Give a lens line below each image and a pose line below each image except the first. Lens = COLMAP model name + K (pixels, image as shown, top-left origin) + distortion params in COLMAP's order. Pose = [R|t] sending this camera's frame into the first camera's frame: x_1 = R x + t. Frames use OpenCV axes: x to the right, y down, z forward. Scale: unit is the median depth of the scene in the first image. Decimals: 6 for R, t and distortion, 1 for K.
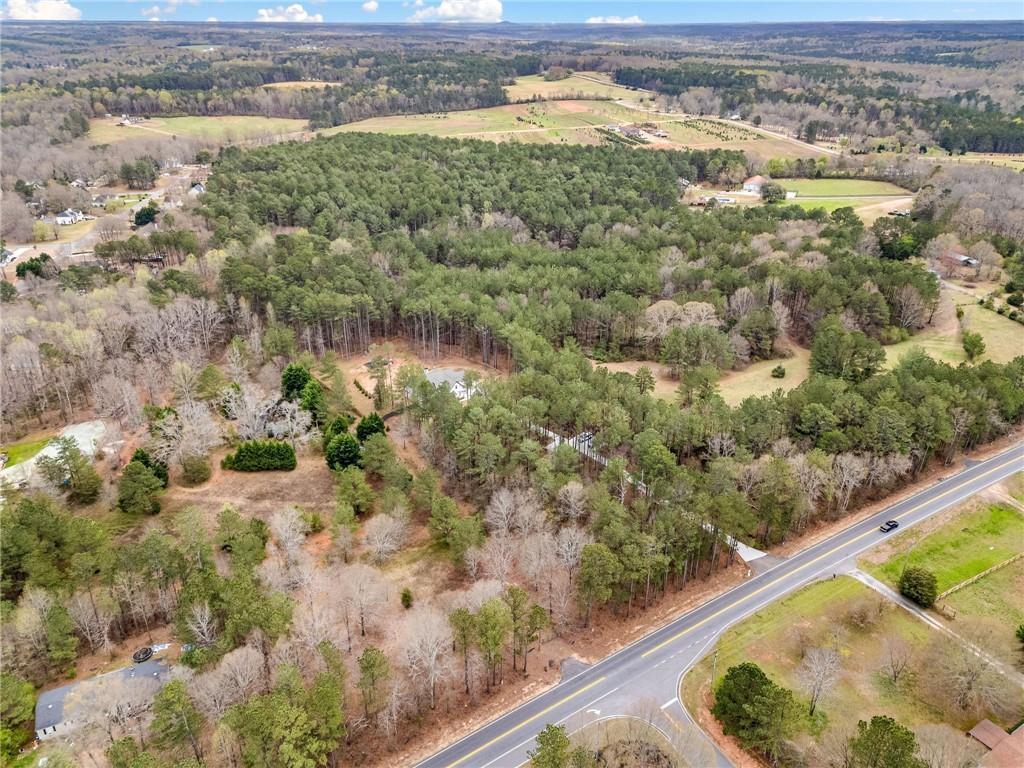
lens RADIAL K [[748.7, 0, 512.5], [0, 748.7, 384.2], [0, 0, 1]] dist [0.104382, -0.001088]
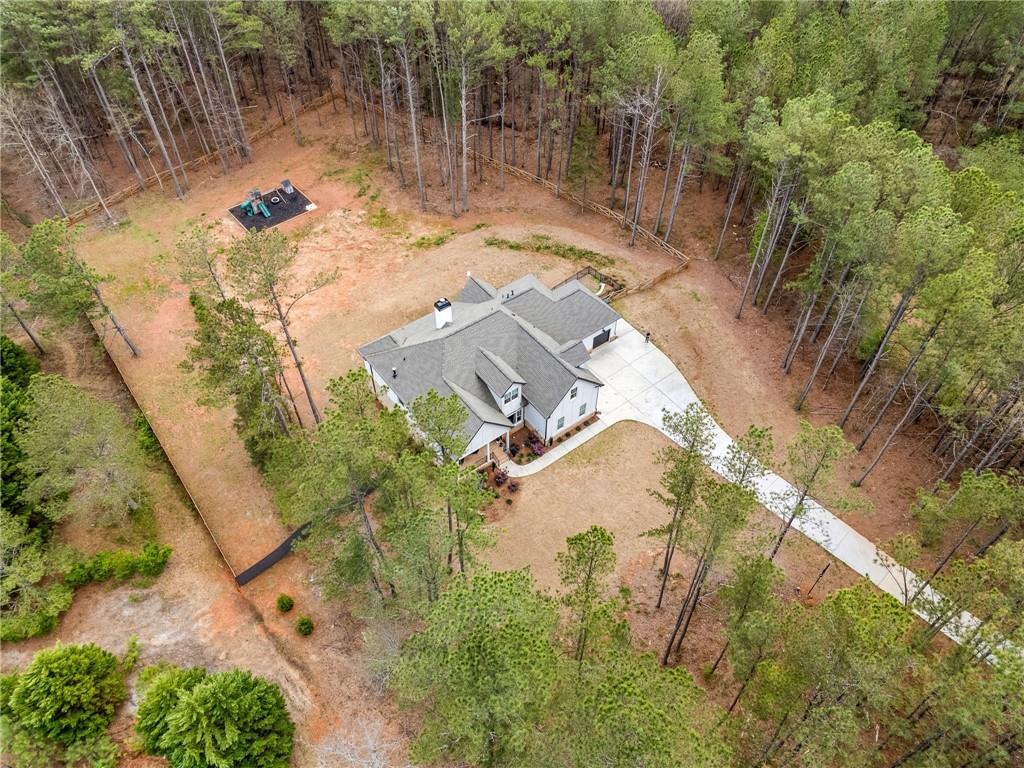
lens RADIAL K [[748.7, 0, 512.5], [0, 748.7, 384.5], [0, 0, 1]] dist [0.104382, -0.001088]
pose [[0.998781, -0.038747, 0.030569, -0.090944], [0.023954, 0.922122, 0.386158, -0.081739], [-0.043151, -0.384955, 0.921926, 0.665490]]
